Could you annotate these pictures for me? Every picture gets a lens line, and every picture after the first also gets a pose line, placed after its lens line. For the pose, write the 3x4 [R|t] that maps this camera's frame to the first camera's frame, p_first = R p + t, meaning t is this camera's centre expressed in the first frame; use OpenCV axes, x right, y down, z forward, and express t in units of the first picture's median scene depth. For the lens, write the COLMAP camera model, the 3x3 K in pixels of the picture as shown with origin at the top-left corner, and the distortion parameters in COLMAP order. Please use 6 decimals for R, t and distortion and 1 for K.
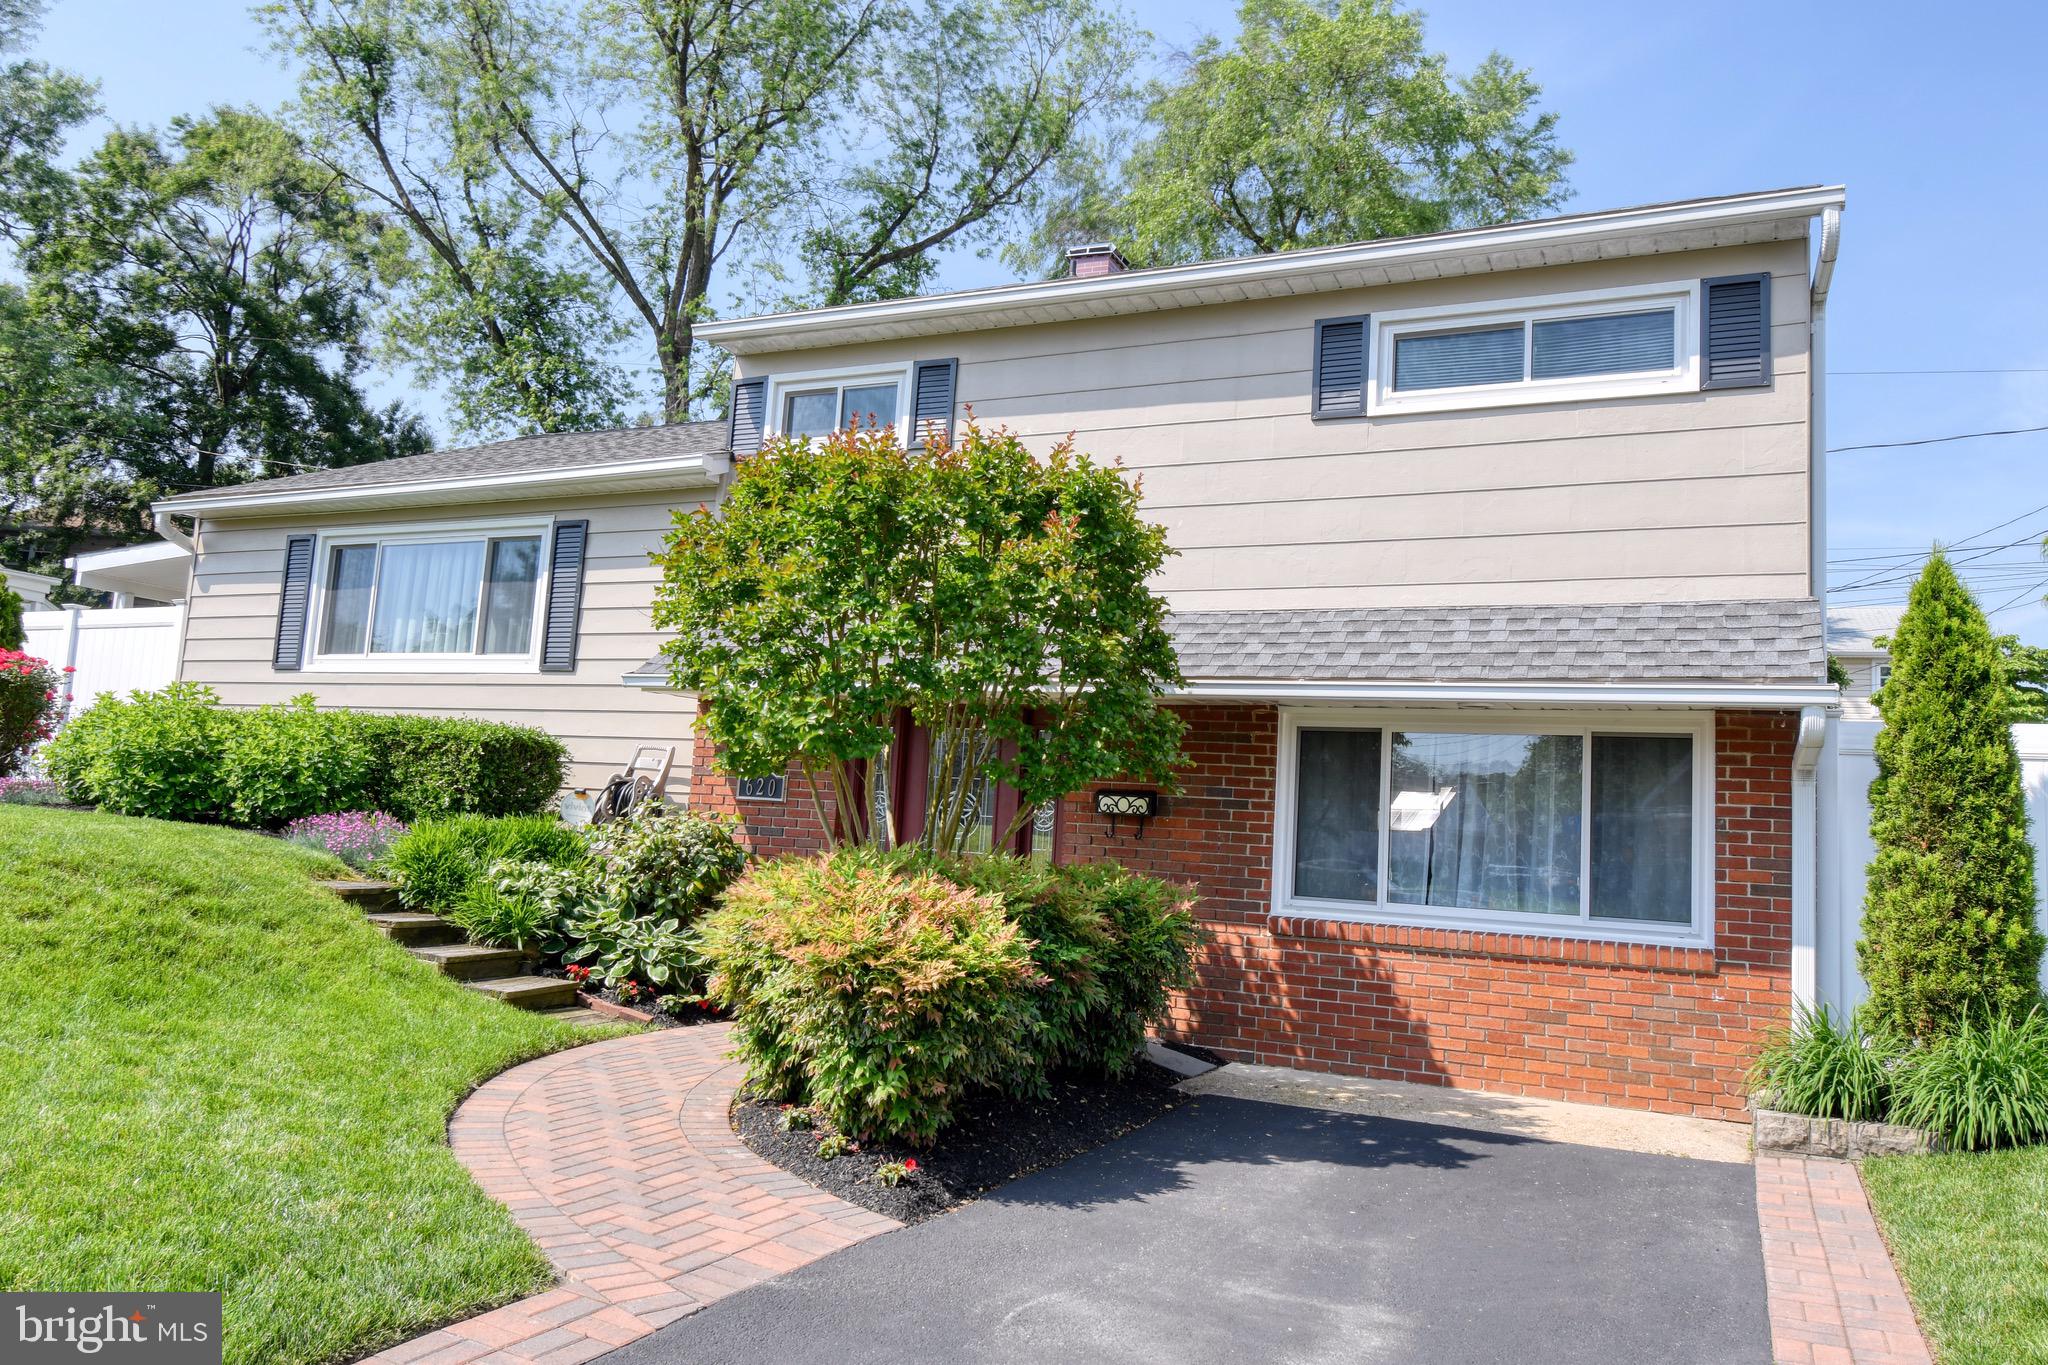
lens RADIAL K [[1469.3, 0, 1024.0], [0, 1469.3, 682.5], [0, 0, 1]] dist [0.004729, -0.021769]
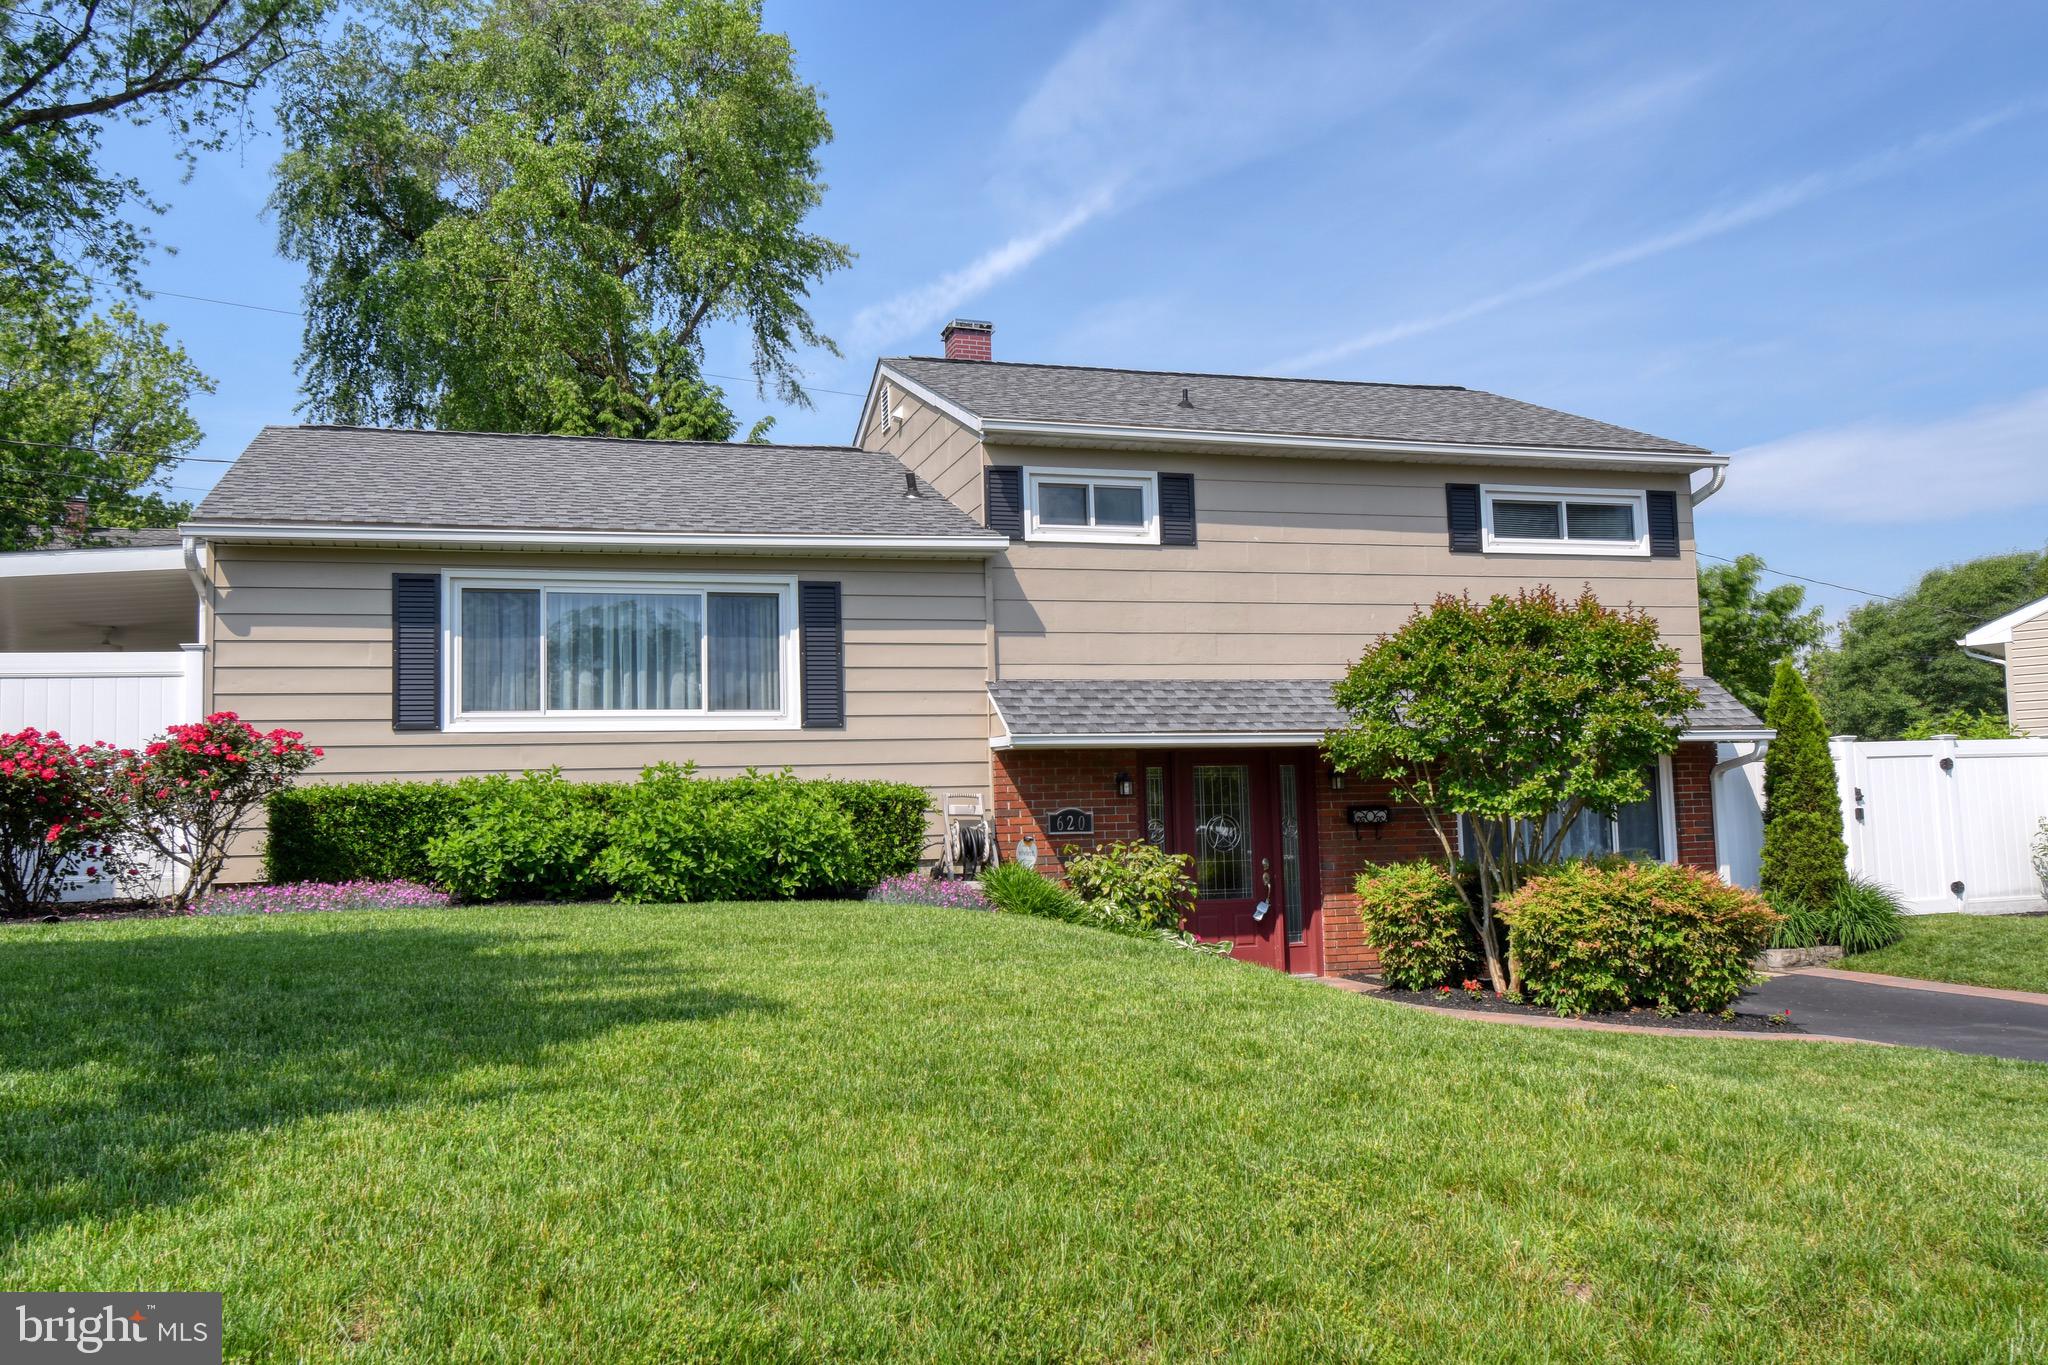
lens RADIAL K [[1675.7, 0, 1024.0], [0, 1675.7, 682.5], [0, 0, 1]] dist [0.012255, -0.045442]
pose [[0.730656, -0.019992, 0.682453, -1.358246], [-0.003068, 0.999465, 0.032563, -0.104101], [-0.682739, -0.025886, 0.730204, 0.045695]]
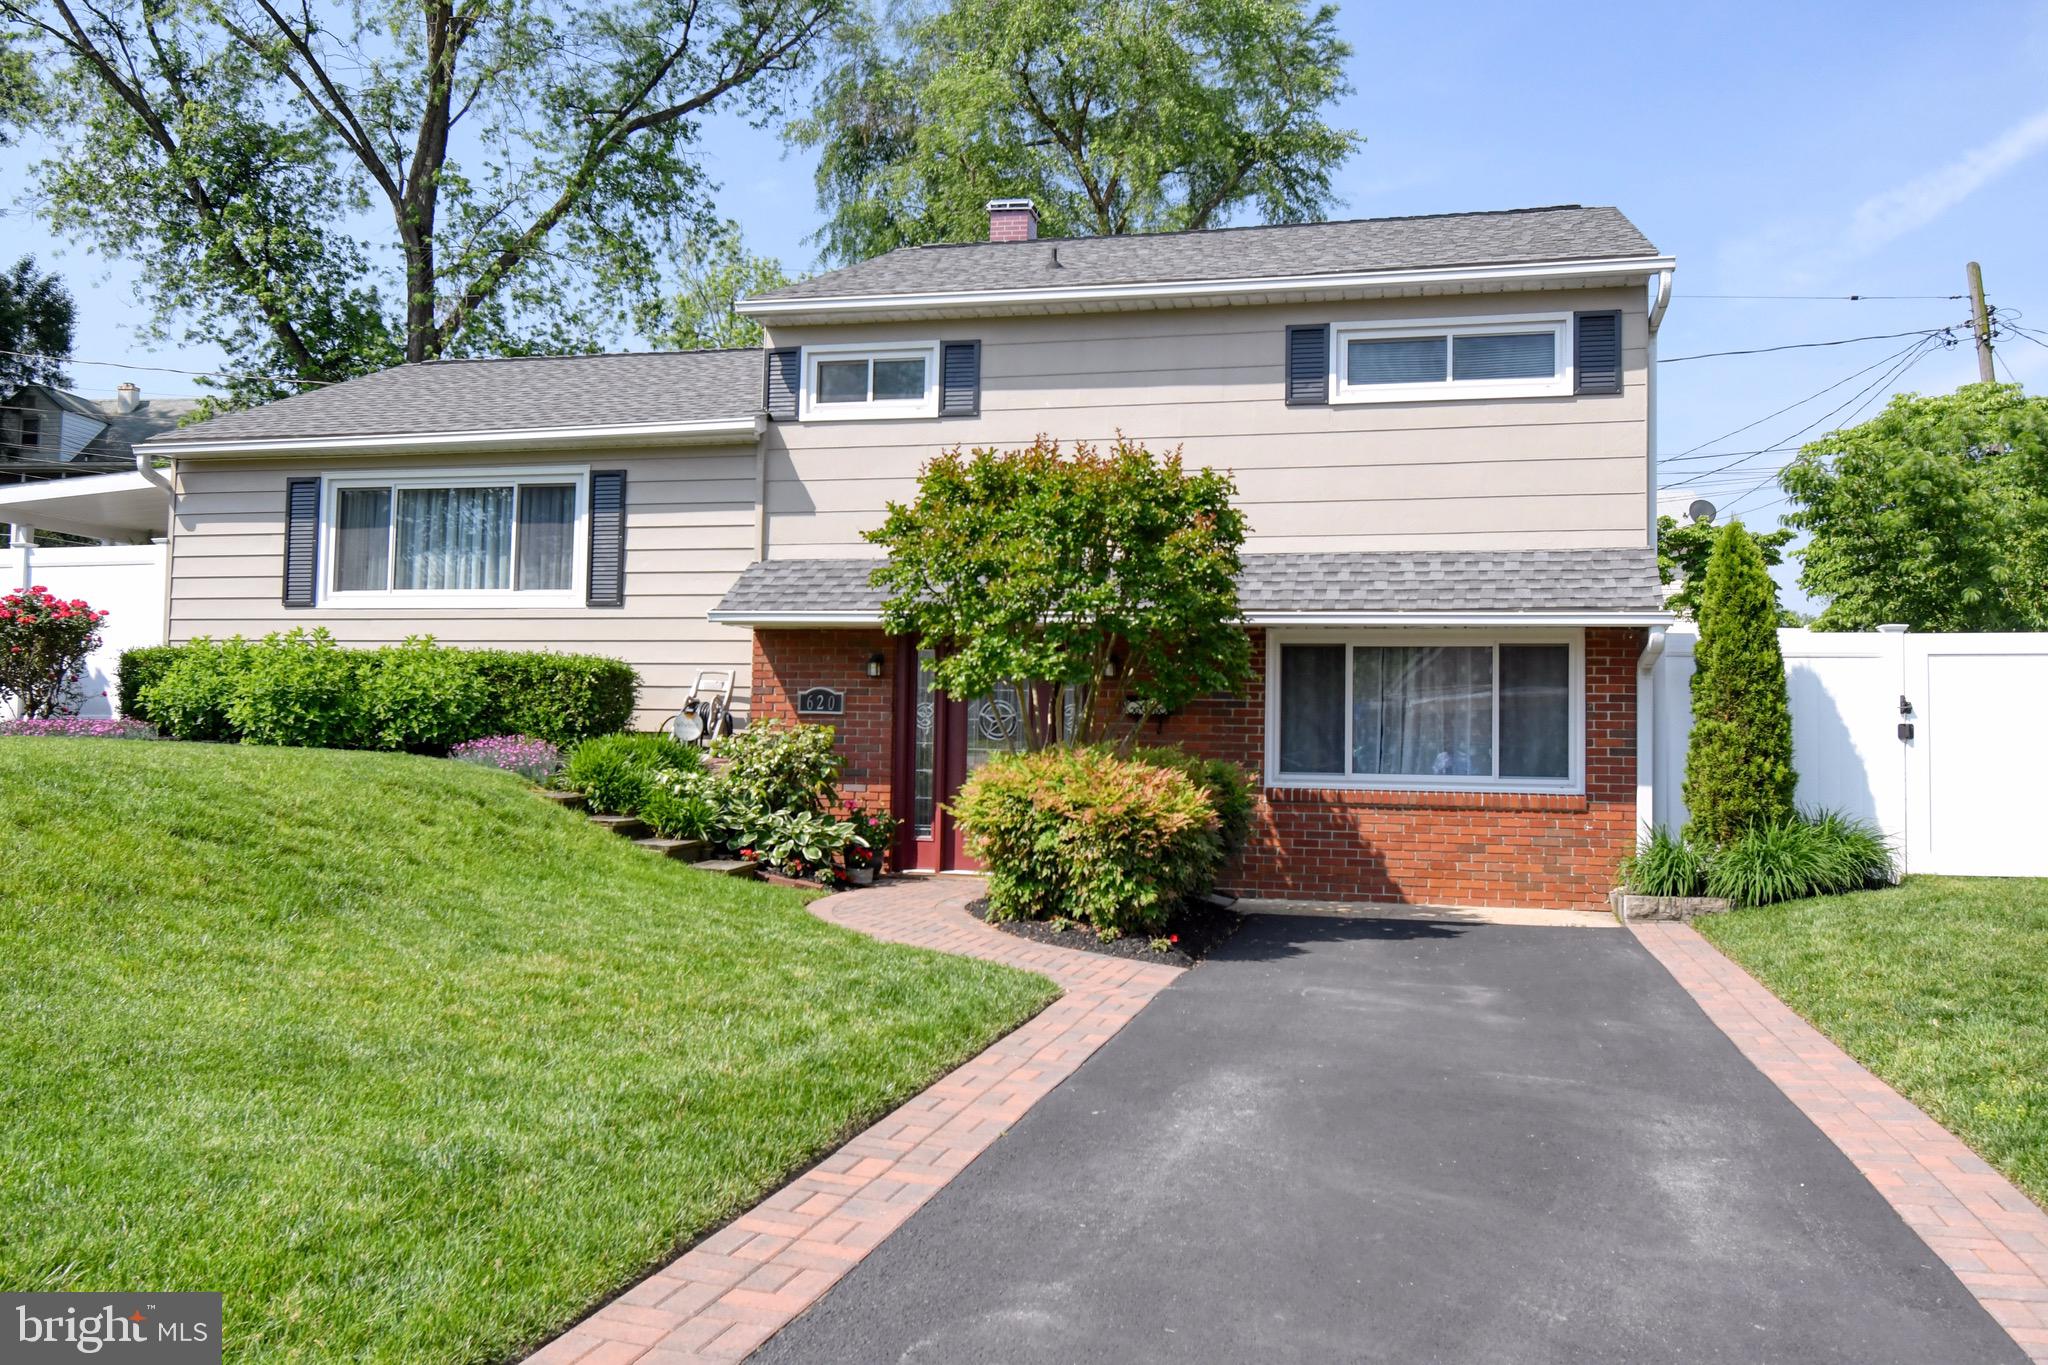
lens RADIAL K [[1675.7, 0, 1024.0], [0, 1675.7, 682.5], [0, 0, 1]] dist [0.012255, -0.045442]
pose [[0.979458, -0.031728, 0.199138, -0.345357], [0.017131, 0.997066, 0.074599, -0.051968], [-0.200921, -0.069655, 0.977128, -0.427256]]
